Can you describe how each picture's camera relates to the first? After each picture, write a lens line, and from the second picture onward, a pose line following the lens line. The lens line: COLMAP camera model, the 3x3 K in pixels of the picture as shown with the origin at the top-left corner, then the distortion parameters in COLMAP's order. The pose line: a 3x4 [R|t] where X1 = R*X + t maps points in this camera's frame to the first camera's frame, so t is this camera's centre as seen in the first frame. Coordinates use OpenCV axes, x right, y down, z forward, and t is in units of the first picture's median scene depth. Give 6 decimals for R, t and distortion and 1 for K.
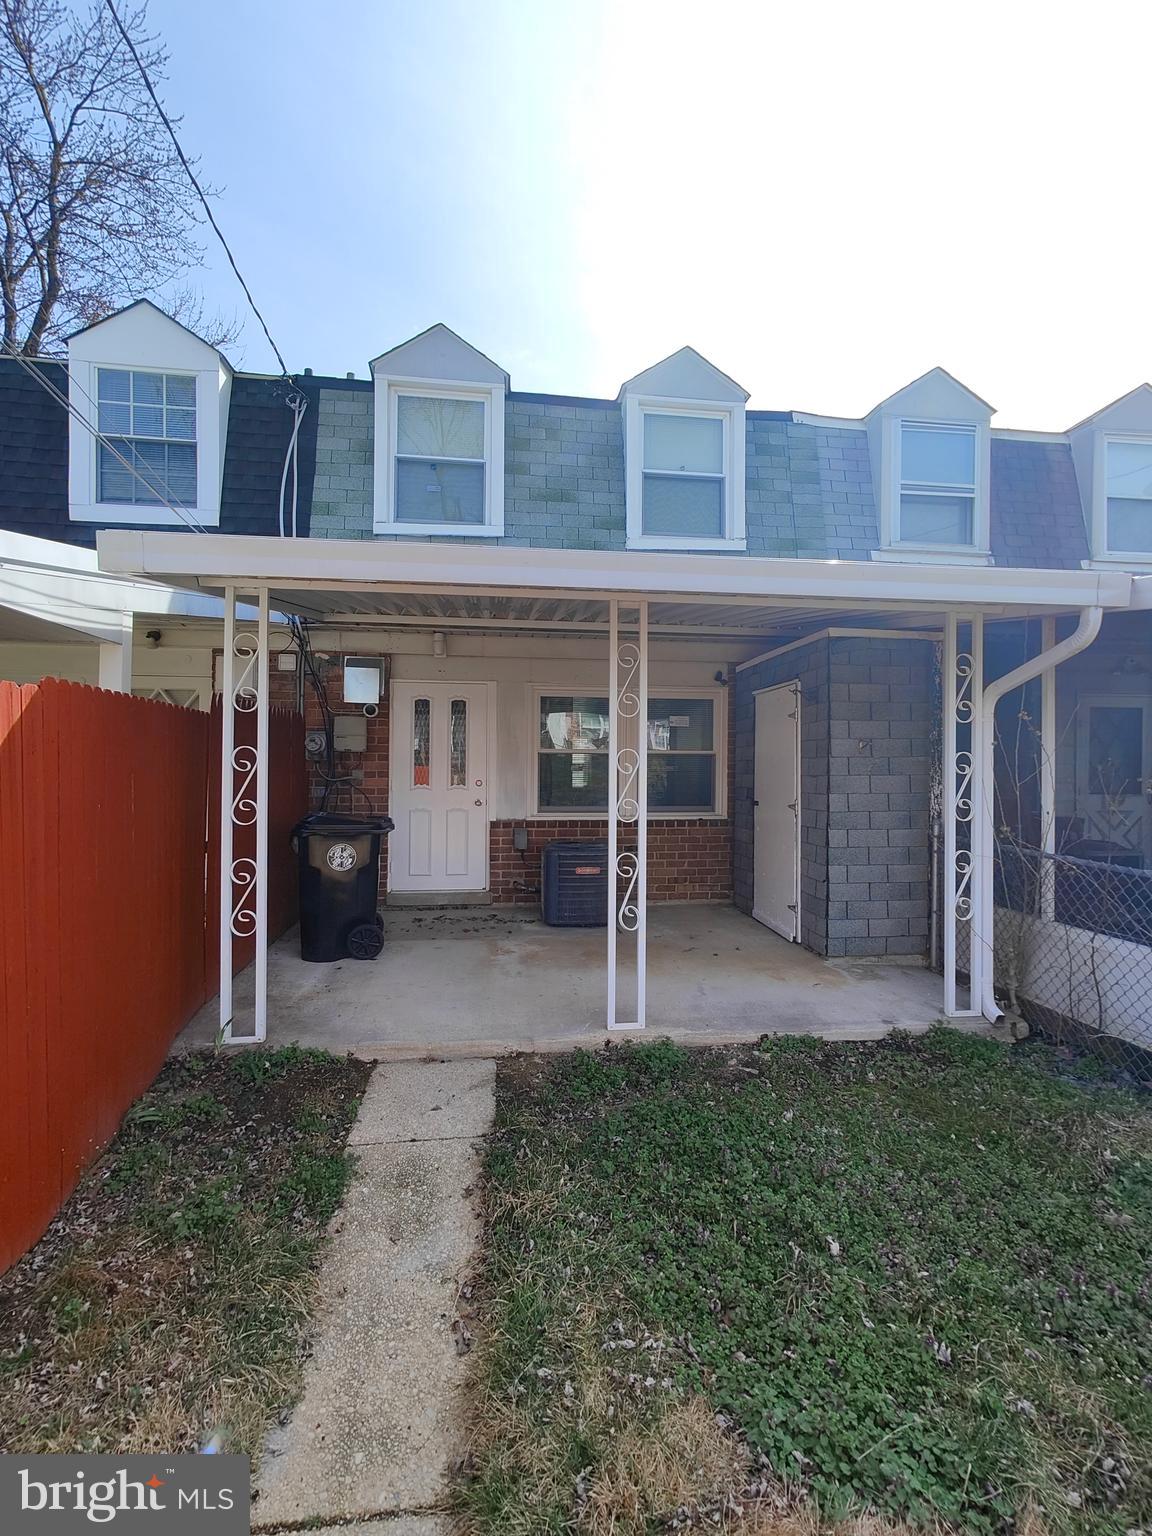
lens RADIAL K [[679.6, 0, 579.0], [0, 679.6, 765.2], [0, 0, 1]] dist [-0.001882, -0.000679]
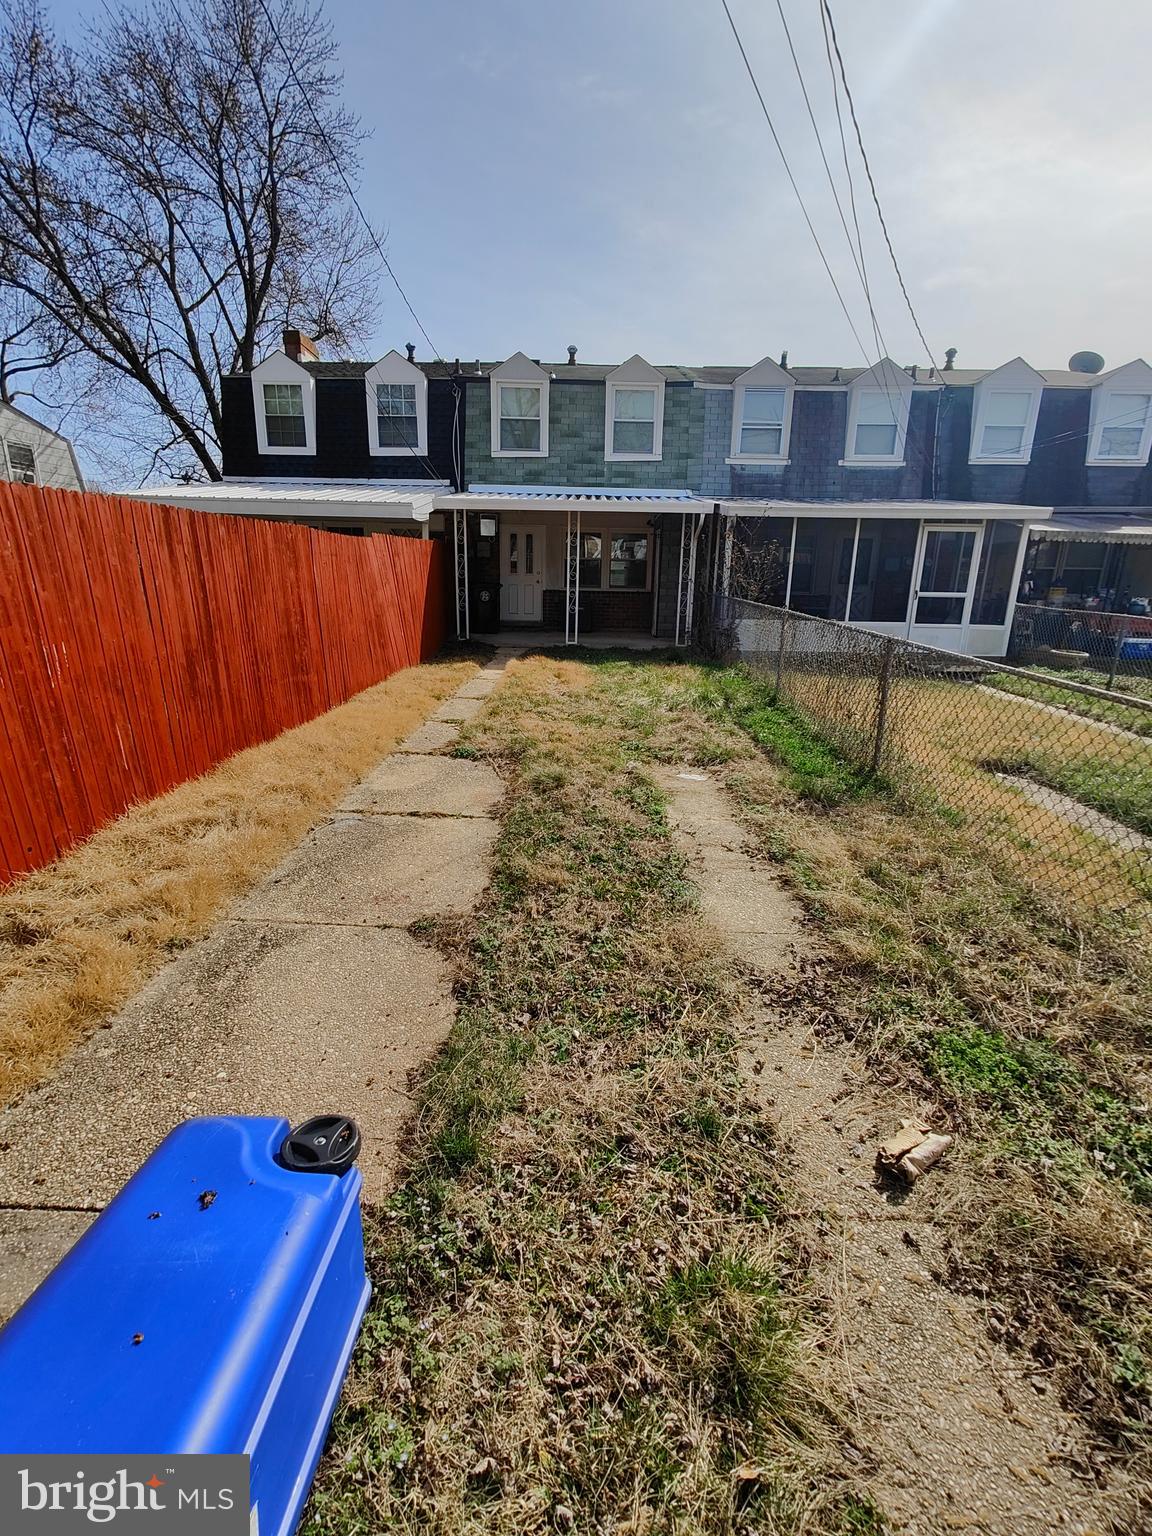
lens RADIAL K [[679.6, 0, 579.0], [0, 679.6, 765.2], [0, 0, 1]] dist [-0.001882, -0.000679]
pose [[0.990434, 0.050451, -0.128431, 0.311915], [-0.014947, 0.964510, 0.263622, 0.047276], [0.137173, -0.259181, 0.956038, -1.316036]]
